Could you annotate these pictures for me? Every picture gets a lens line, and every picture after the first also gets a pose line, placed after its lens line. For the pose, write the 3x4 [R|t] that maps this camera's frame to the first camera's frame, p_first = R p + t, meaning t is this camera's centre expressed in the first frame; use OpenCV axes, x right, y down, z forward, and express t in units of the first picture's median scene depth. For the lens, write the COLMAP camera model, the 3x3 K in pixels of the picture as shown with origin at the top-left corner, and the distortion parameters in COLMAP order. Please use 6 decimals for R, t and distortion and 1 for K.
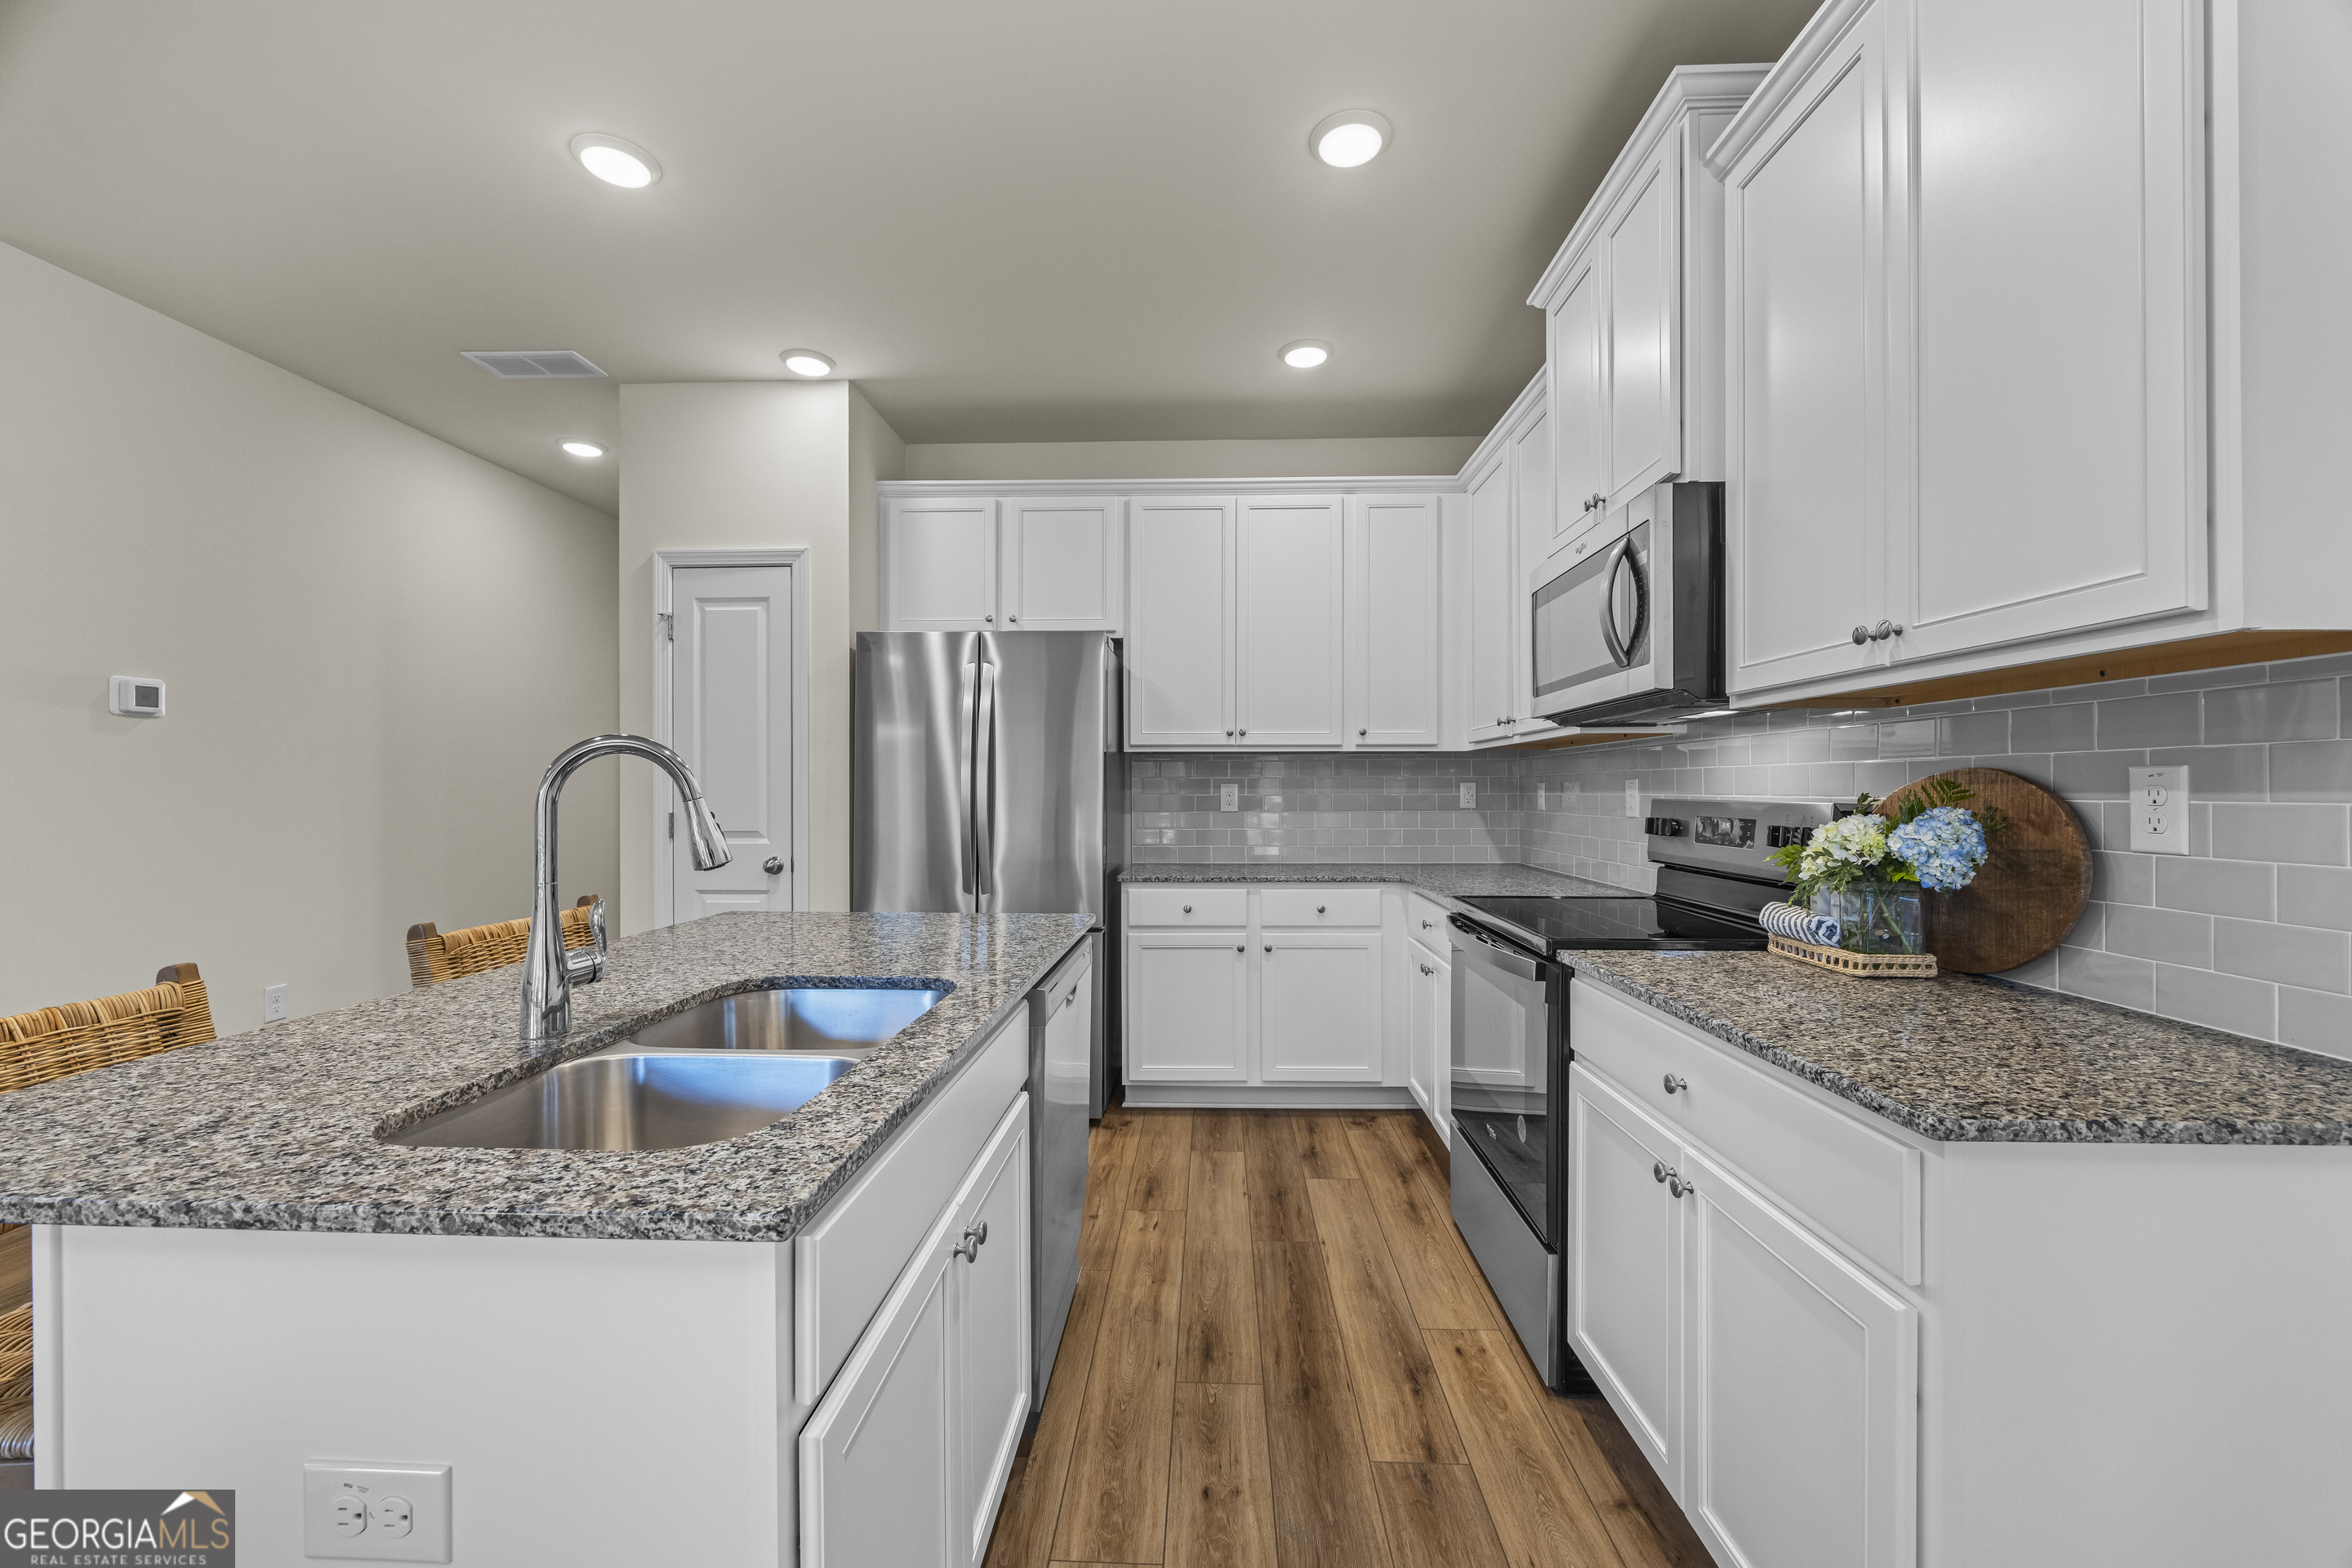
lens RADIAL K [[934.8, 0, 1174.1], [0, 934.8, 780.5], [0, 0, 1]] dist [-0.007298, 0.000682]
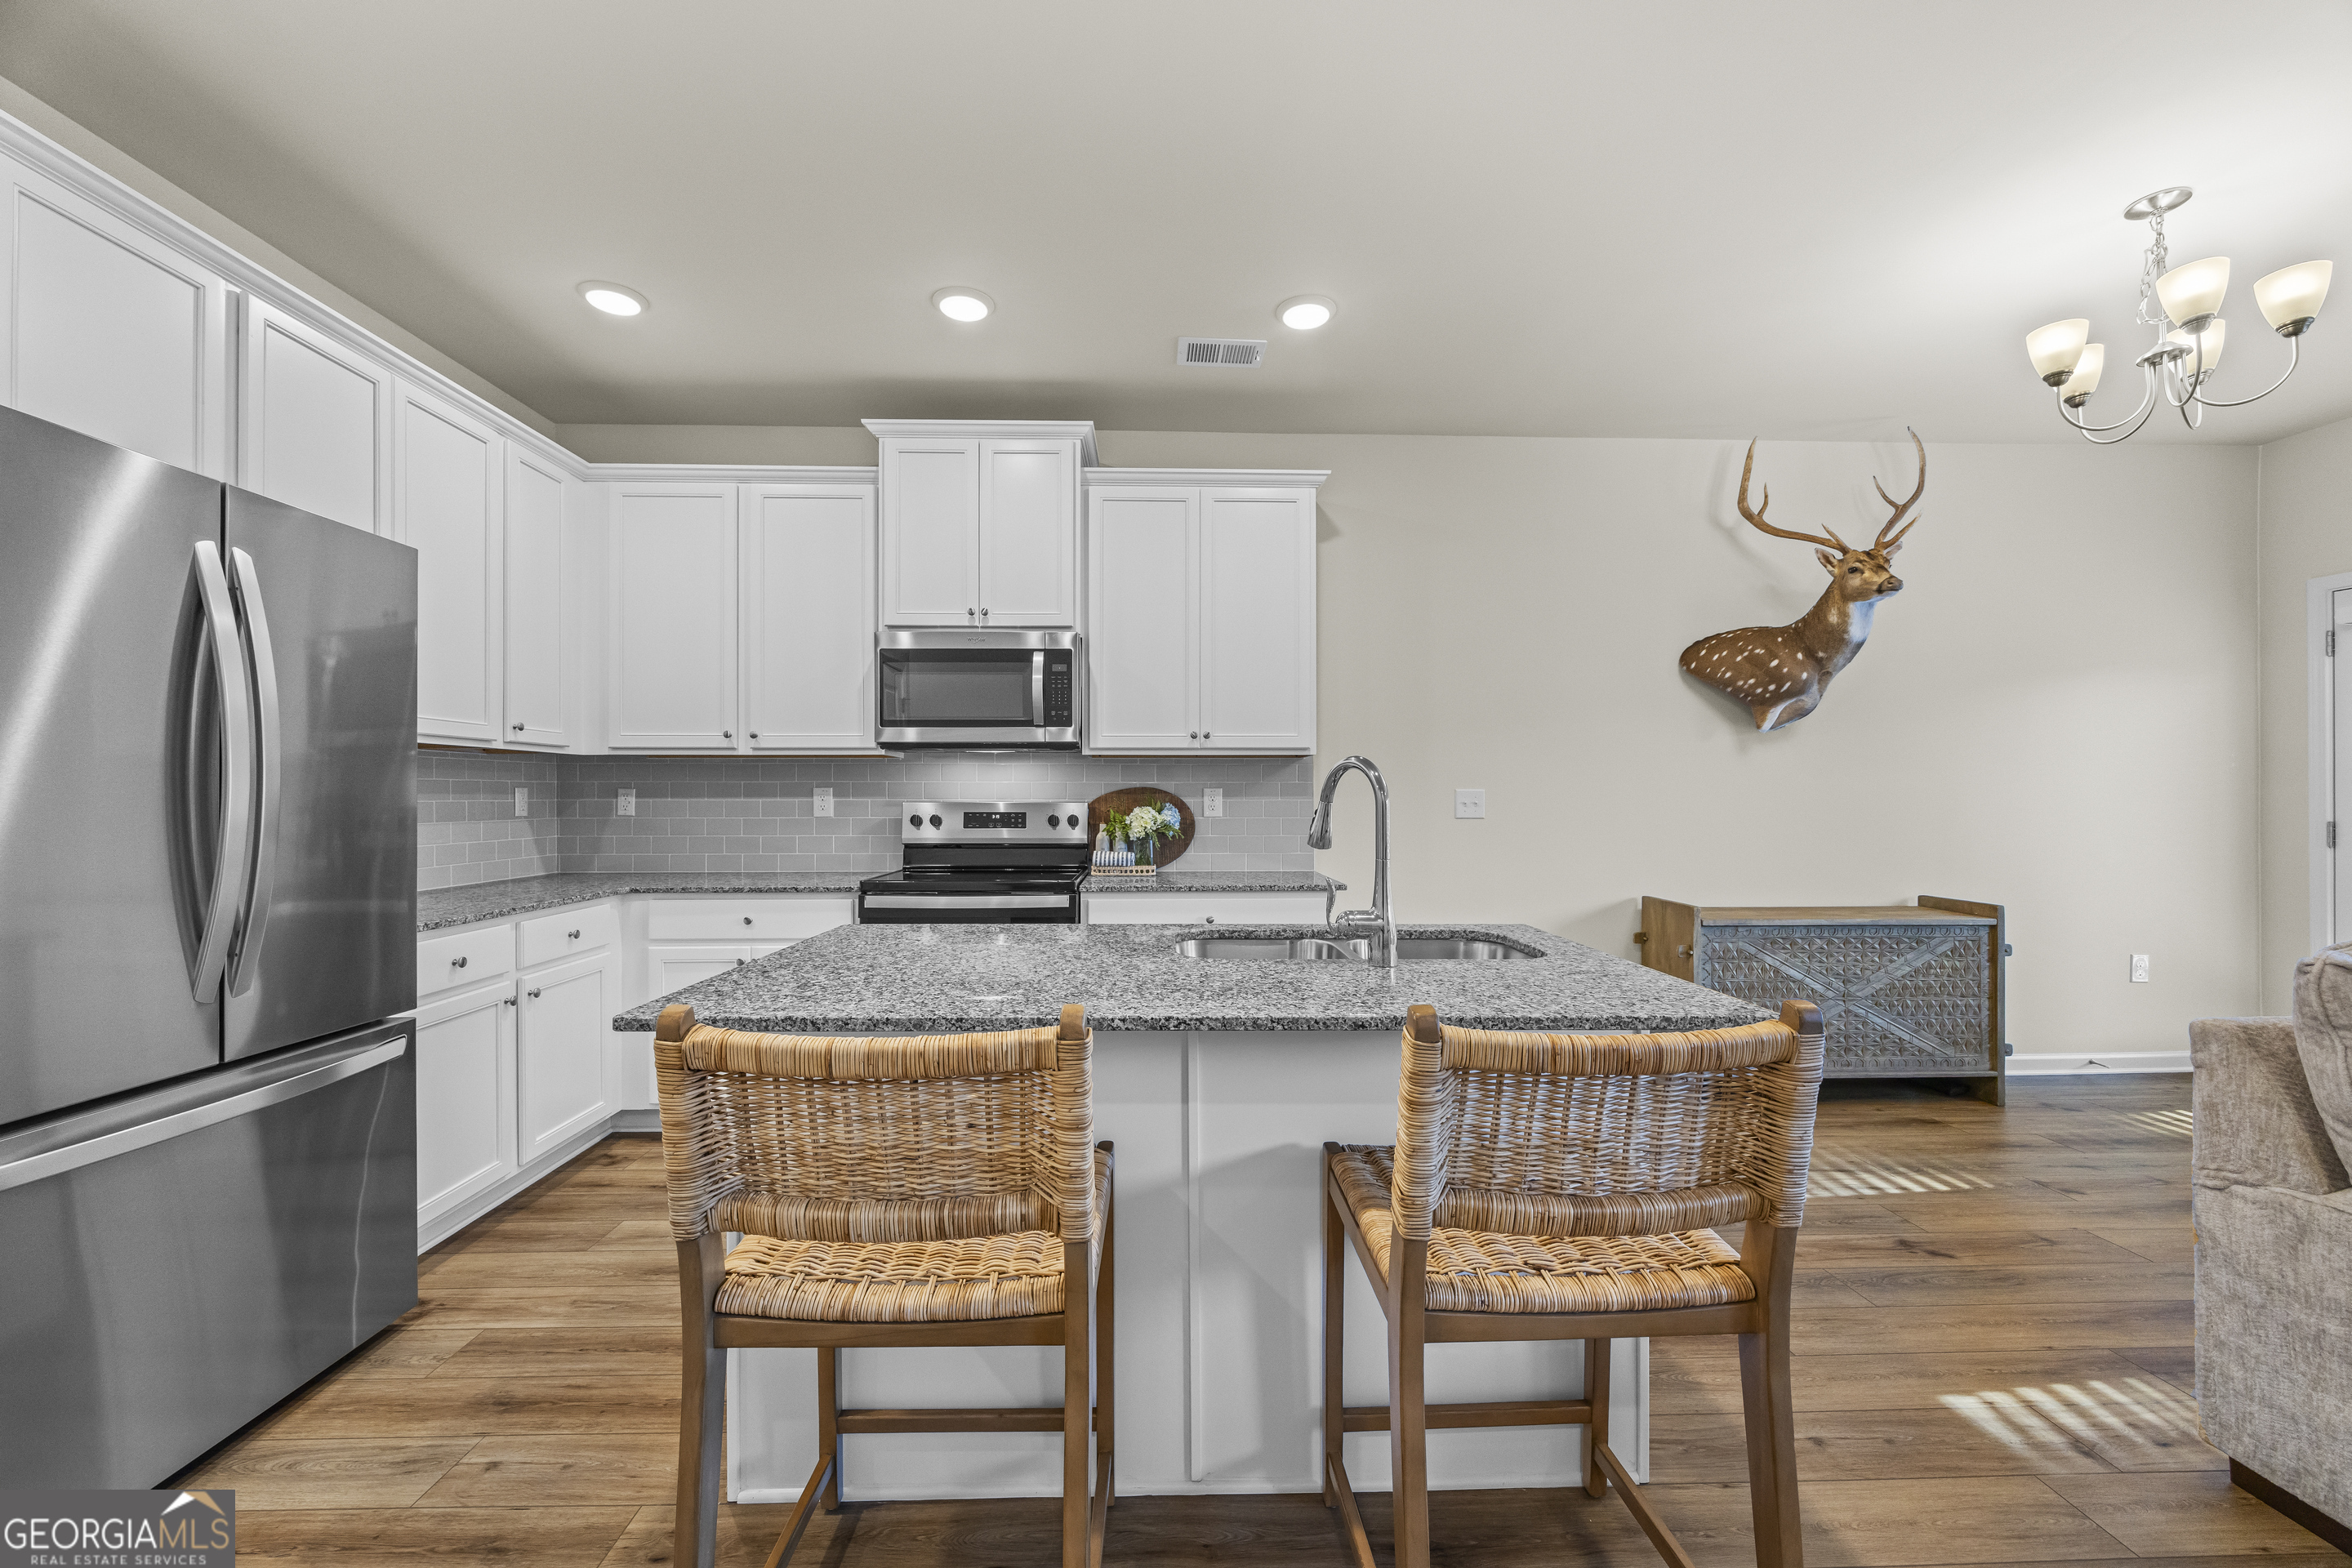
lens RADIAL K [[921.8, 0, 1180.2], [0, 921.8, 794.0], [0, 0, 1]] dist [-0.005889, 0.000350]
pose [[-0.068430, 0.000881, 0.997656, -0.723488], [-0.010550, 0.999943, -0.001607, 0.003544], [-0.997600, -0.010635, -0.068417, 0.501453]]
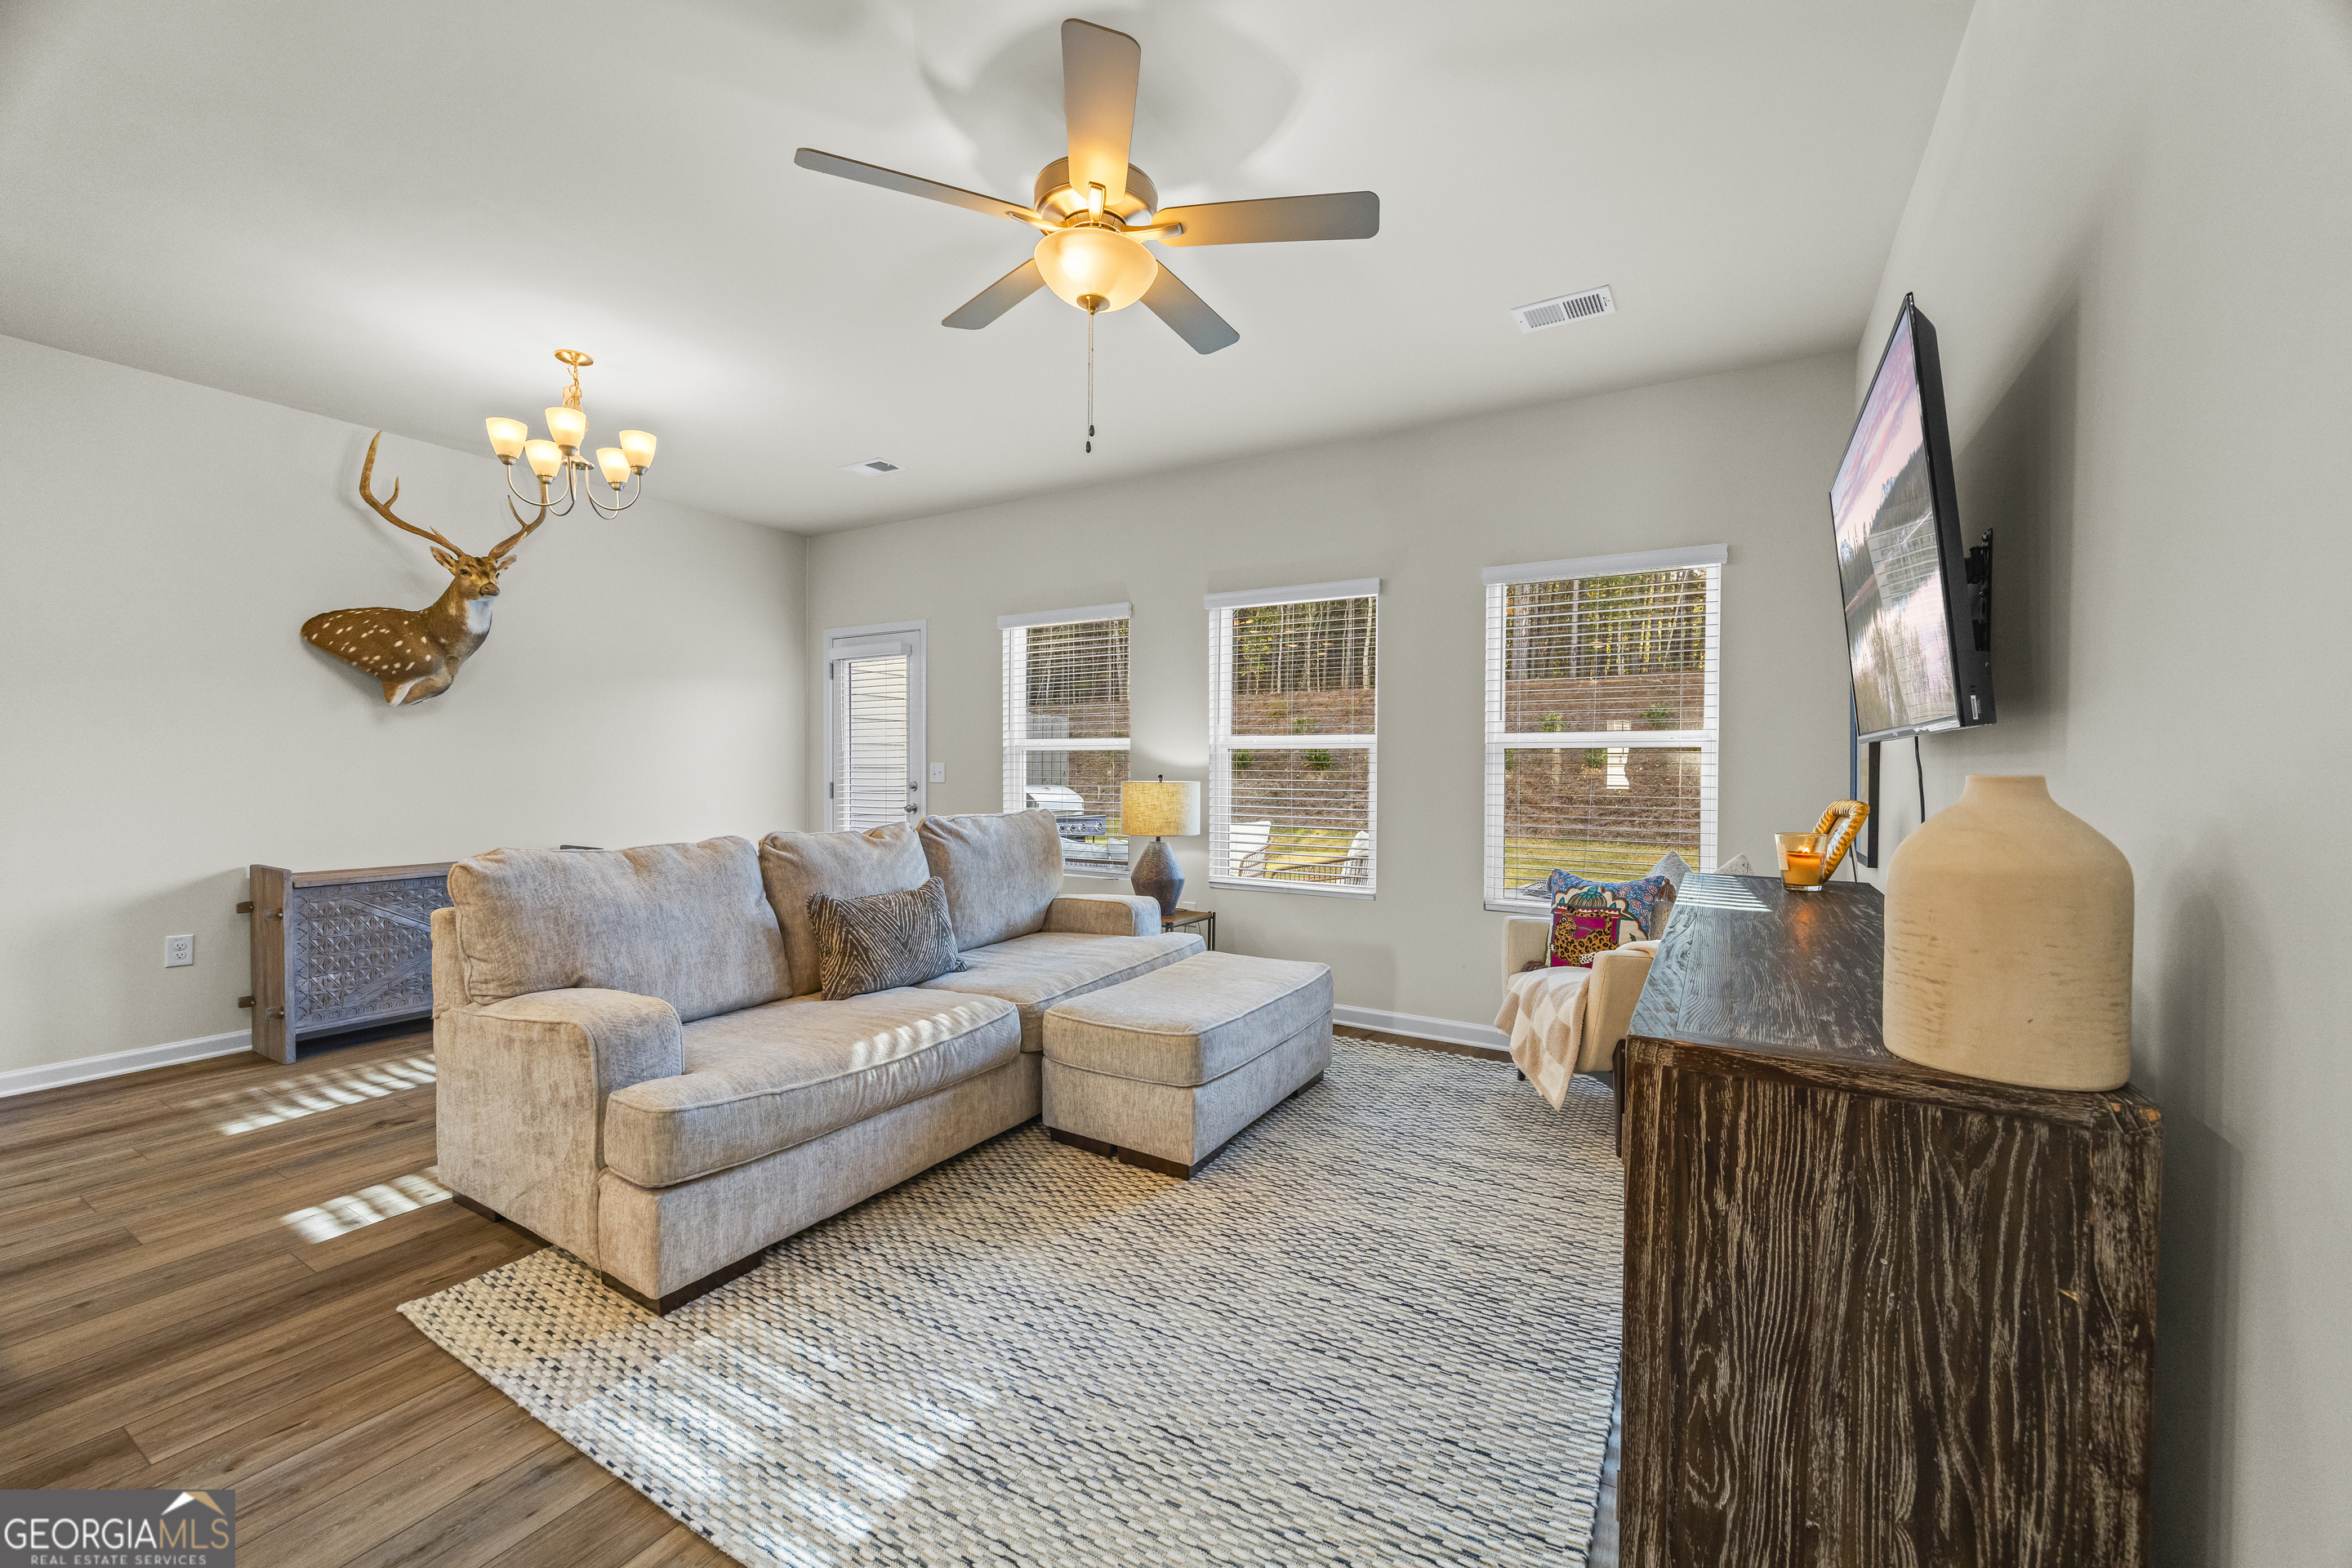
lens RADIAL K [[934.8, 0, 1173.7], [0, 934.8, 782.9], [0, 0, 1]] dist [-0.007298, 0.000682]
pose [[-0.879627, -0.014130, 0.475455, -1.155647], [-0.010910, 0.999895, 0.009531, -0.001848], [-0.475540, 0.003197, -0.879689, 0.312289]]
